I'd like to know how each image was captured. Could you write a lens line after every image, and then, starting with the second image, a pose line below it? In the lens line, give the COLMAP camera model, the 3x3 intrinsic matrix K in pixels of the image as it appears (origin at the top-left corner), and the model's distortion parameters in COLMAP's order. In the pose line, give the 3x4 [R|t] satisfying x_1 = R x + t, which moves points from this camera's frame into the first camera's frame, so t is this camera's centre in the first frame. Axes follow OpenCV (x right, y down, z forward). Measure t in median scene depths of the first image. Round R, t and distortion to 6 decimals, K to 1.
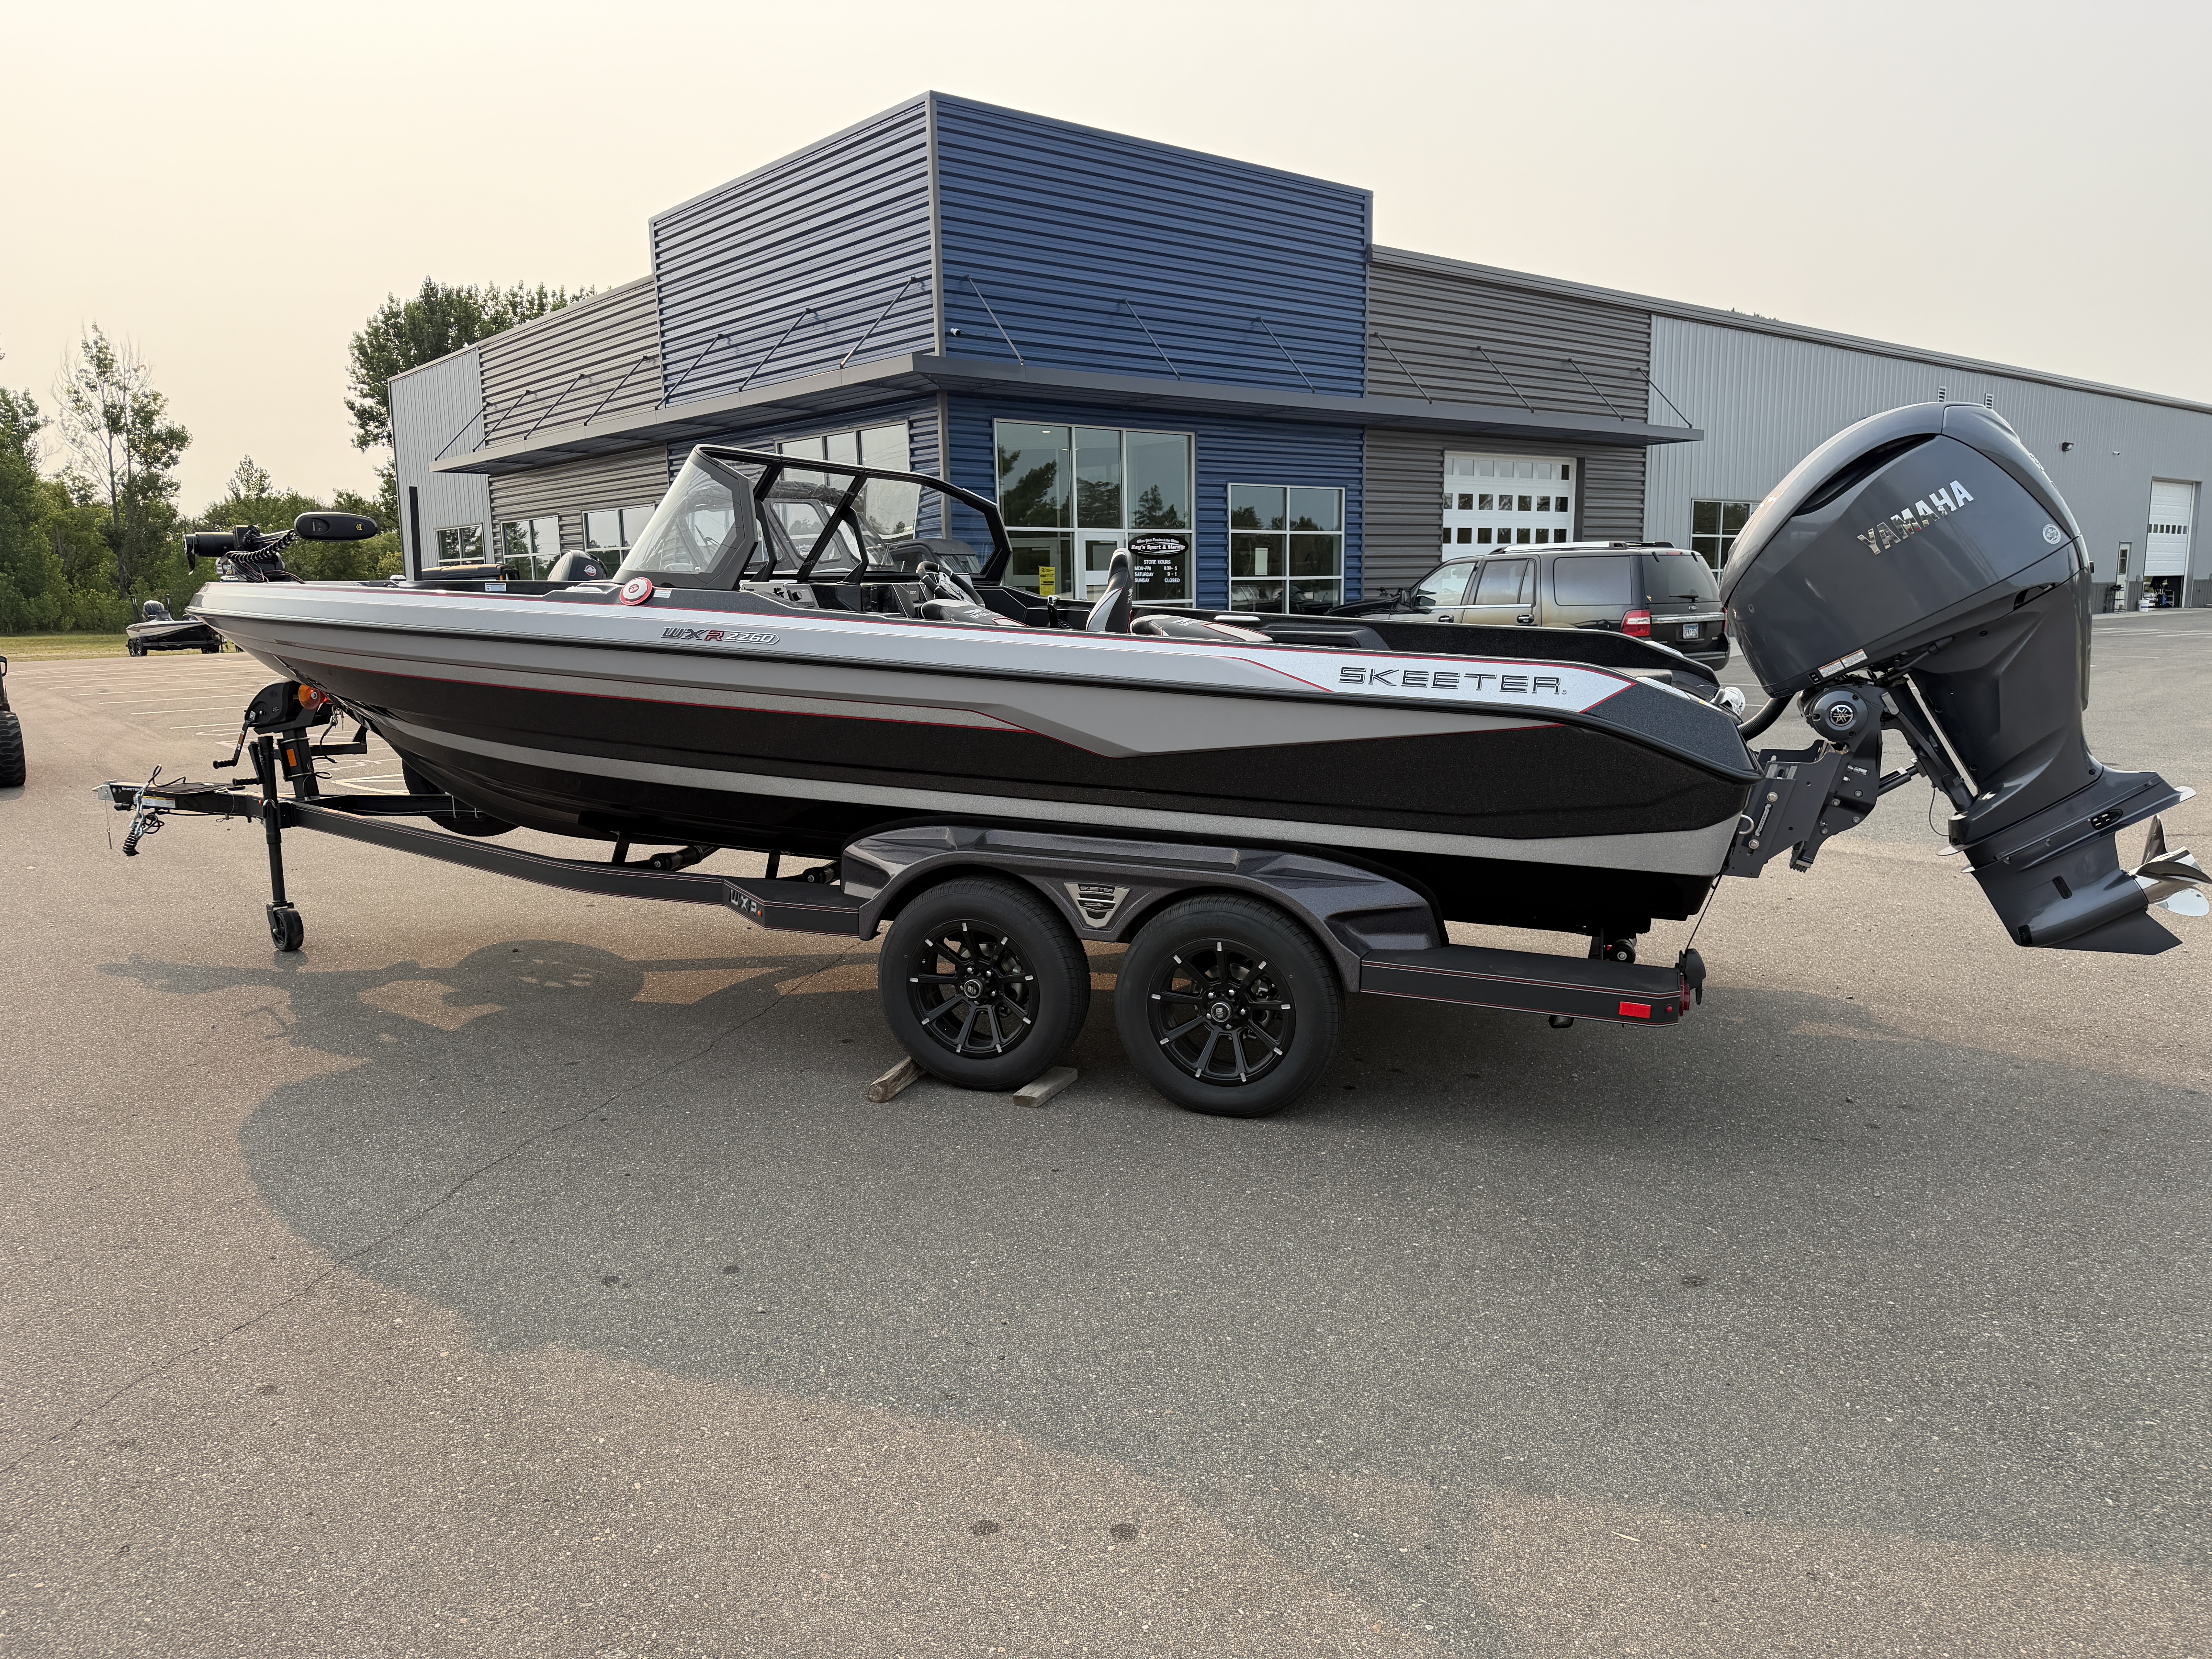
lens RADIAL K [[1508.2, 0, 1106.0], [0, 1508.2, 829.5], [0, 0, 1]] dist [0.054050, -0.071832]
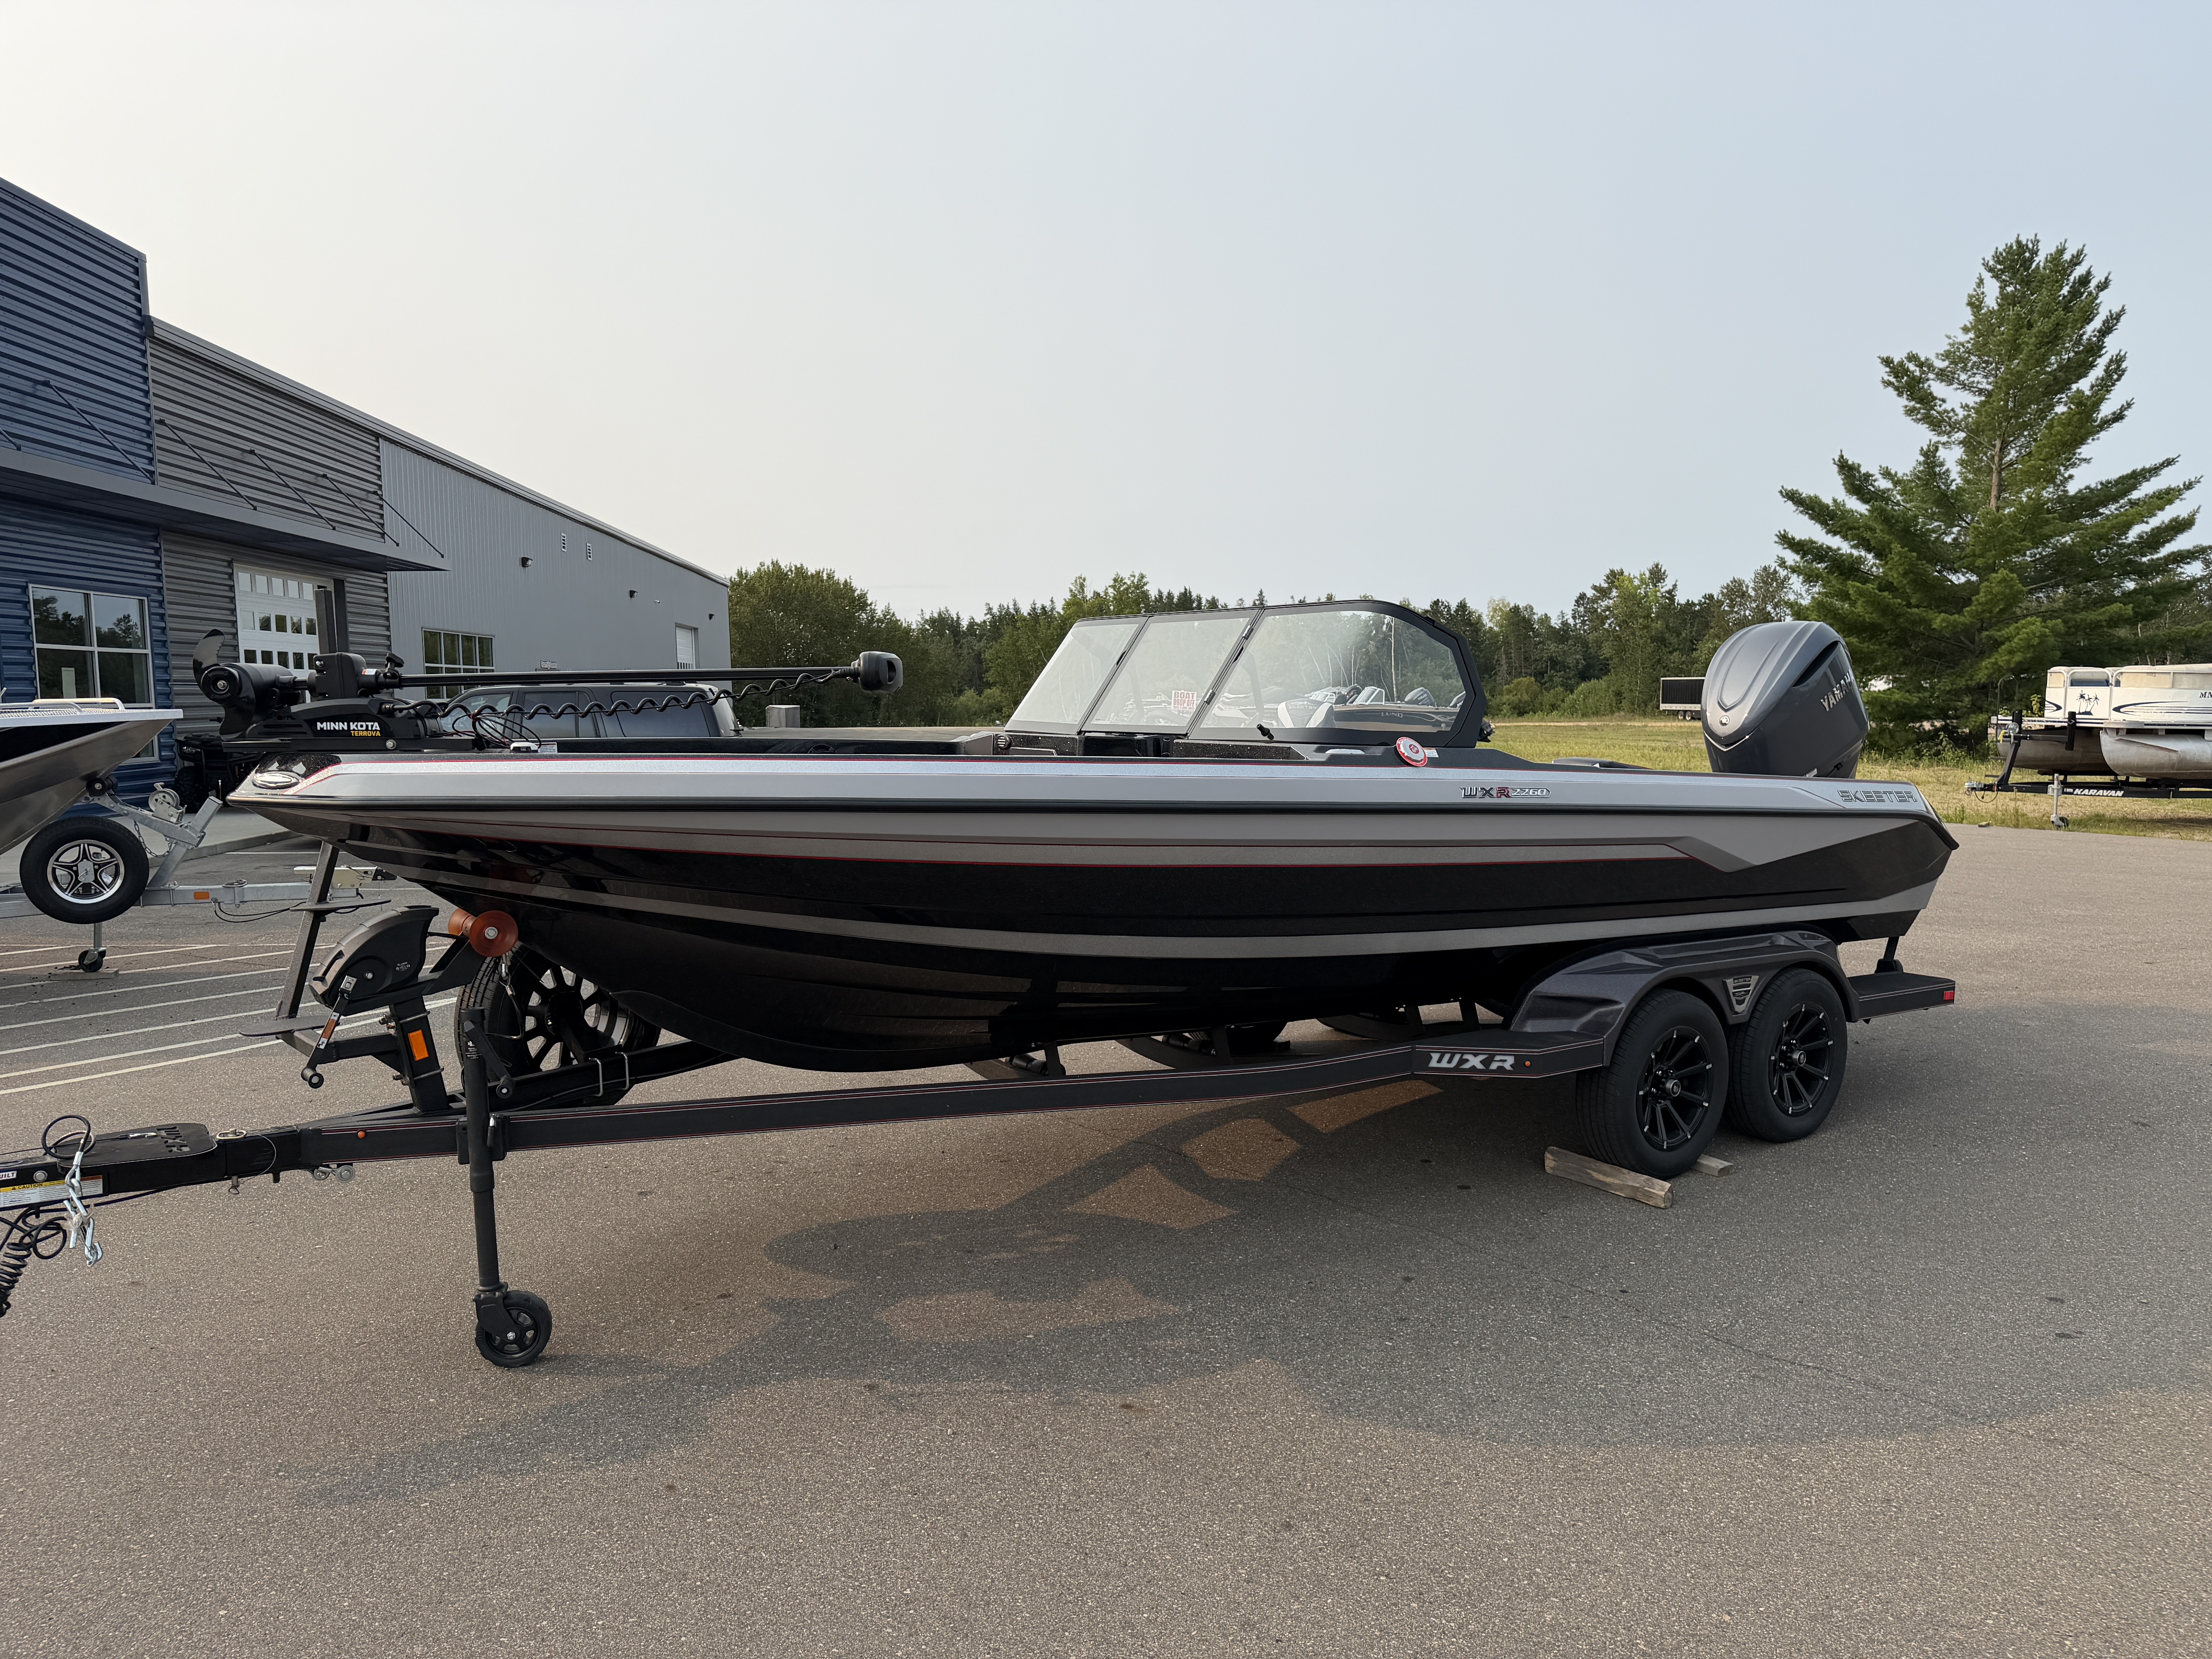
lens RADIAL K [[1508.2, 0, 1106.0], [0, 1508.2, 829.5], [0, 0, 1]] dist [0.054050, -0.071832]
pose [[0.579993, -0.062777, 0.812199, -0.818007], [0.128223, 0.991633, -0.014918, -0.081733], [-0.804467, 0.112795, 0.583190, 0.420144]]
